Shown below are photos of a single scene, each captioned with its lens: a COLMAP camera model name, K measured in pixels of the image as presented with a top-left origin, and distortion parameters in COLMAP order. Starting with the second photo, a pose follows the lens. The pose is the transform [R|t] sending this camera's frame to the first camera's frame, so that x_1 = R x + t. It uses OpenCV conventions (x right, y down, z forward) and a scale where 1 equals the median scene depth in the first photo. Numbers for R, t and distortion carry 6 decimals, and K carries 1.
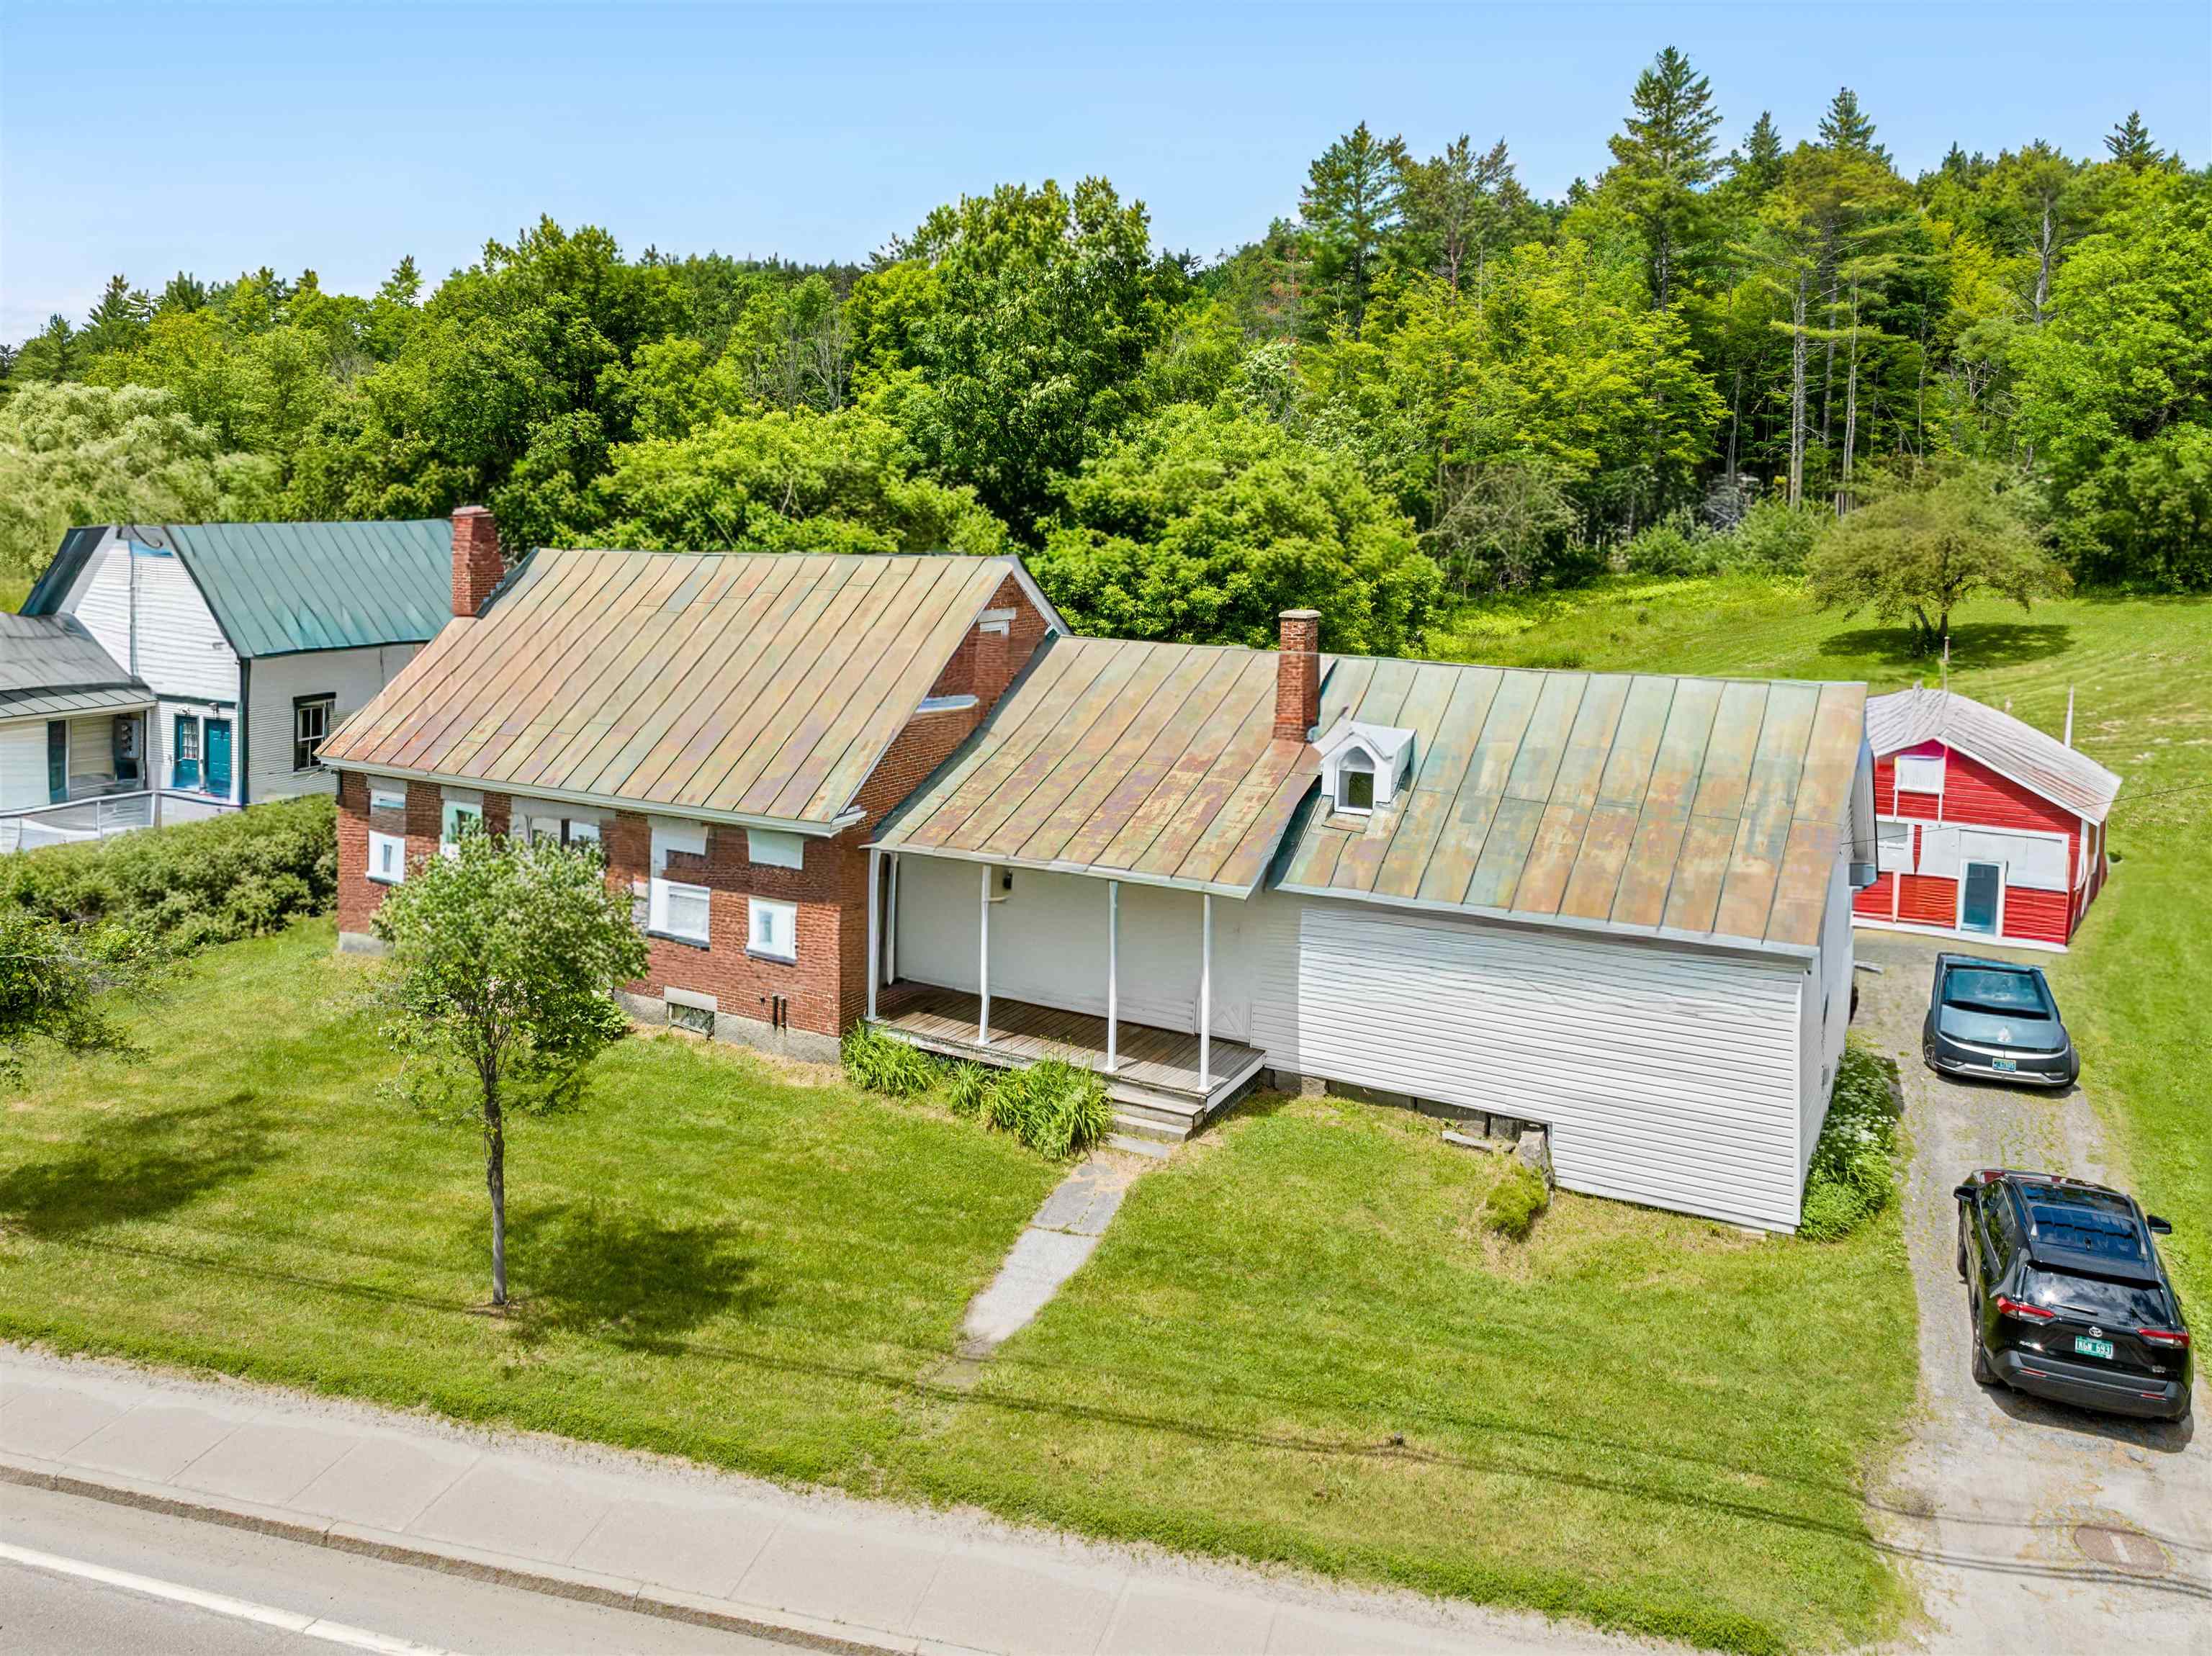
lens RADIAL K [[1644.2, 0, 1109.2], [0, 1644.2, 635.4], [0, 0, 1]] dist [-0.047926, 0.010178]
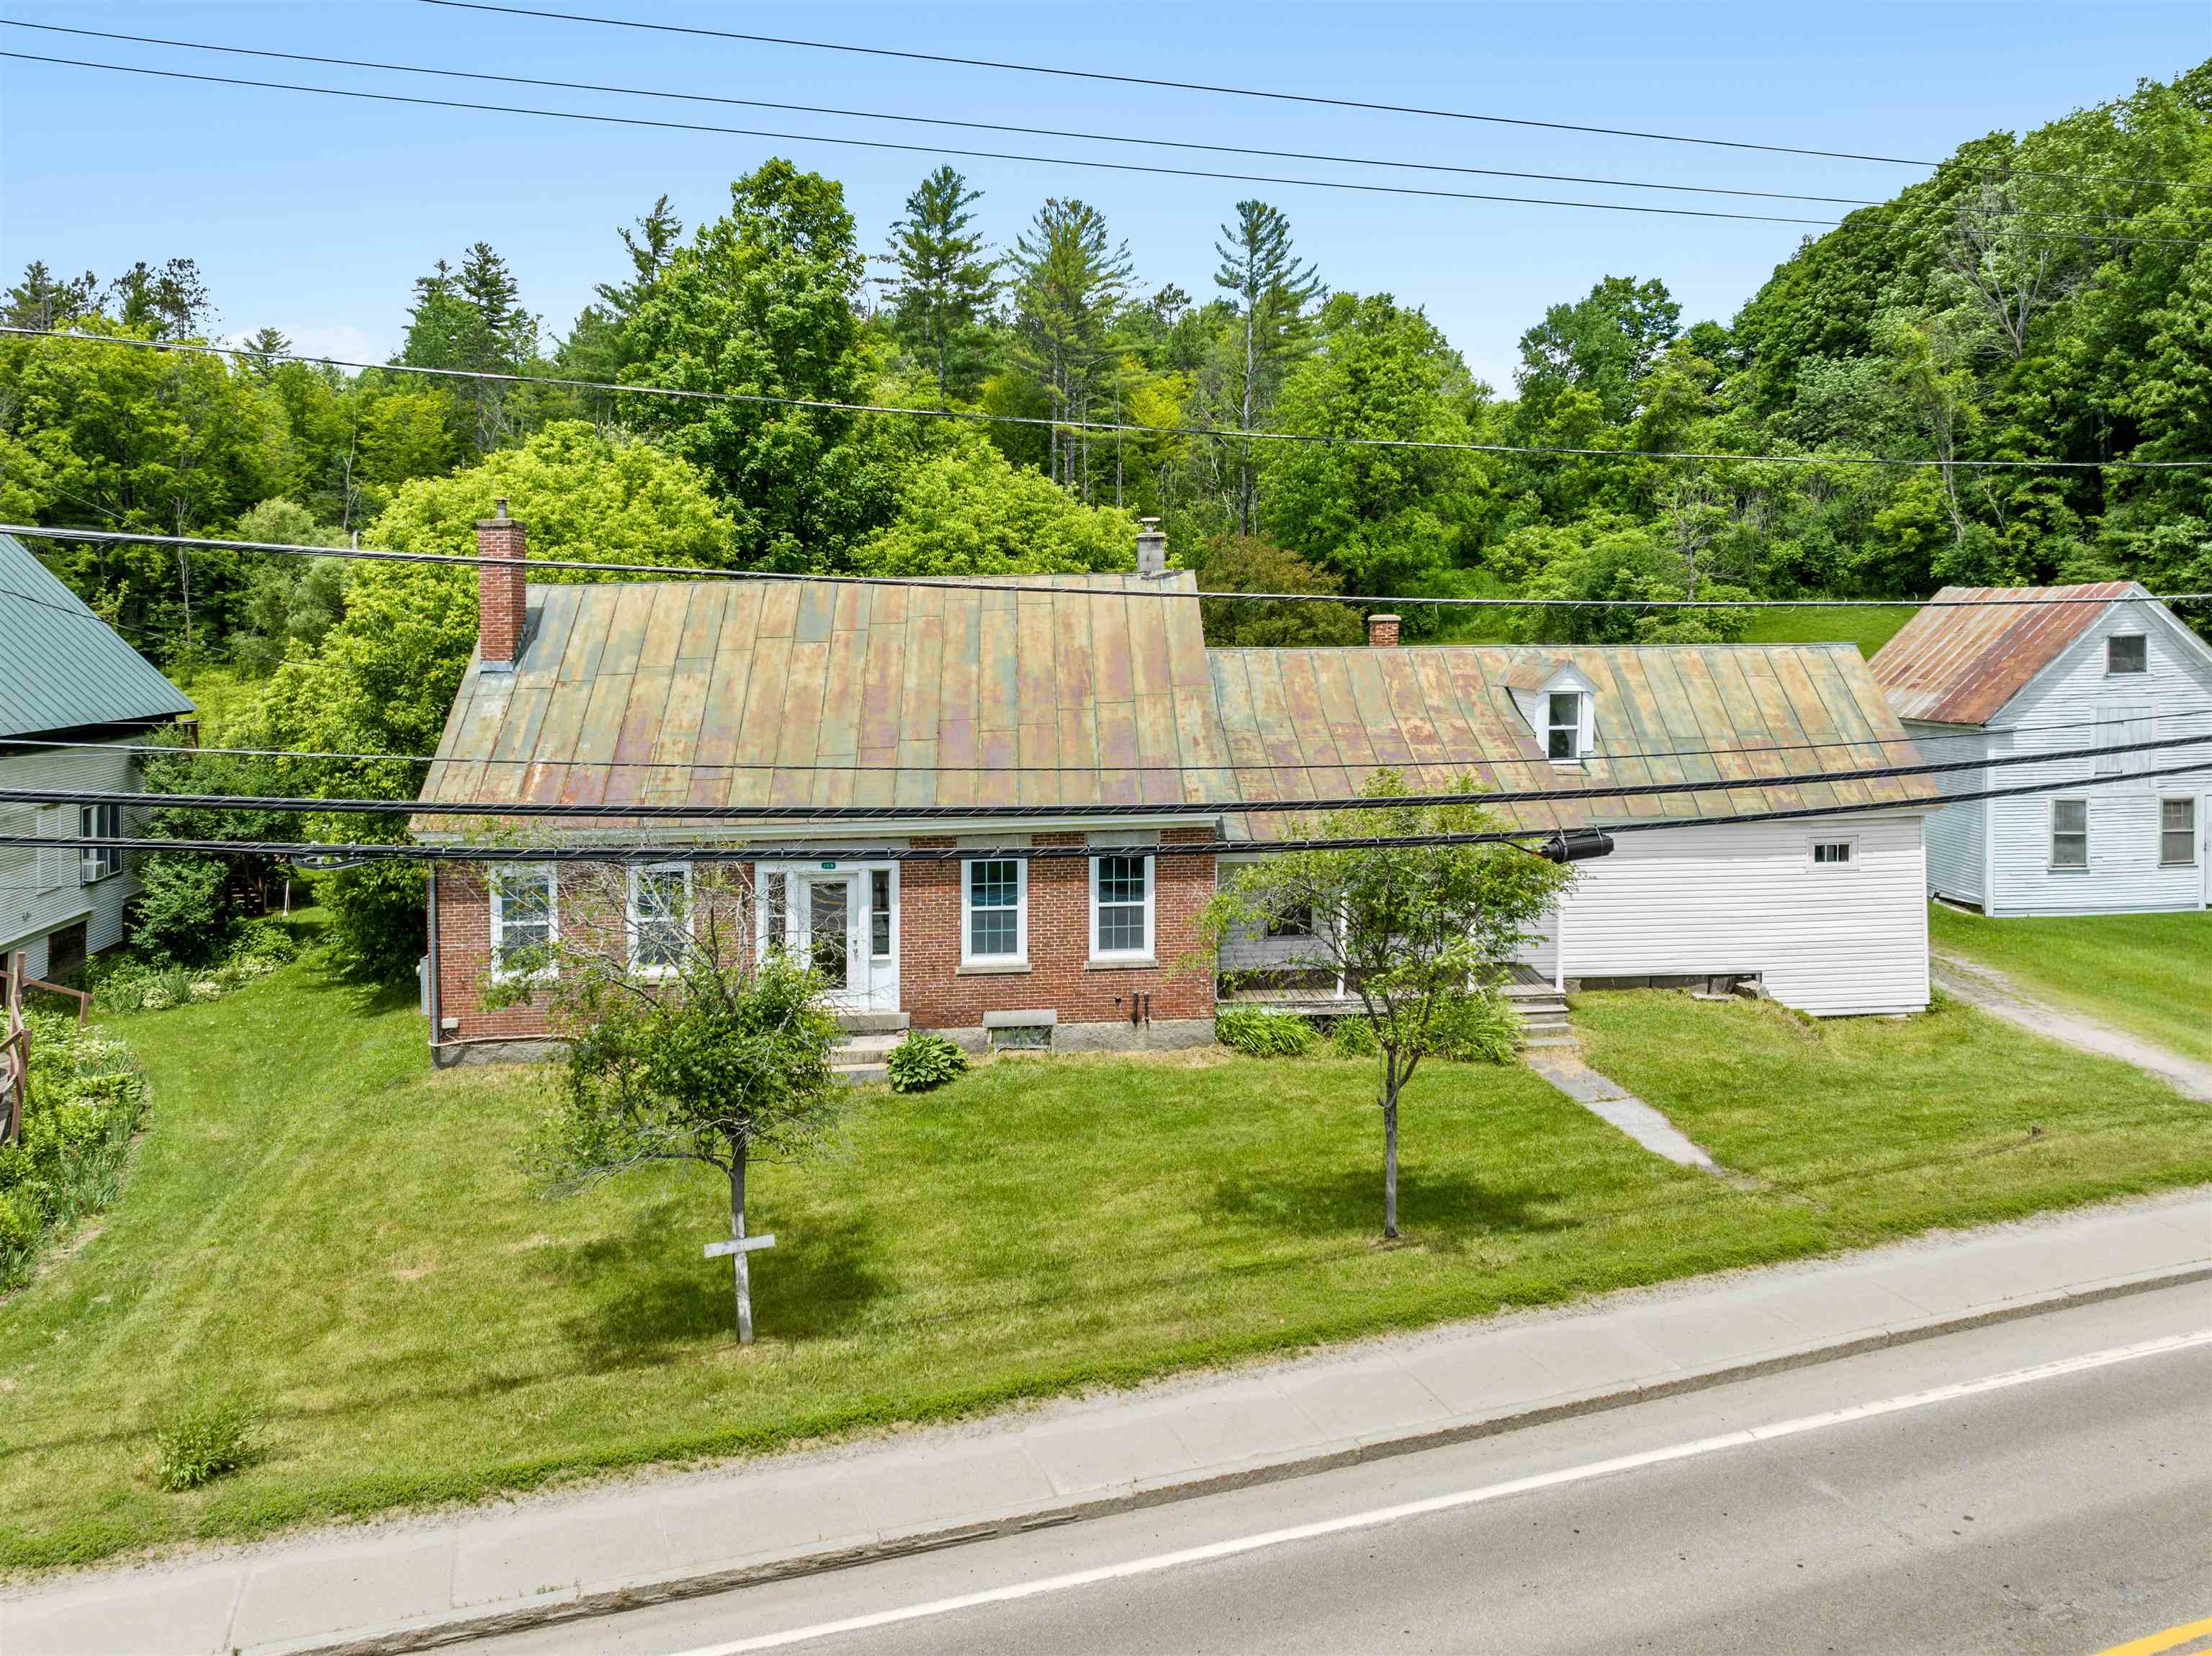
lens RADIAL K [[1644.2, 0, 1109.2], [0, 1644.2, 635.4], [0, 0, 1]] dist [-0.047926, 0.010178]
pose [[0.837911, -0.033263, 0.544792, -0.261368], [0.068733, 0.996626, -0.044864, 0.014524], [-0.541461, 0.075037, 0.837370, 0.045795]]
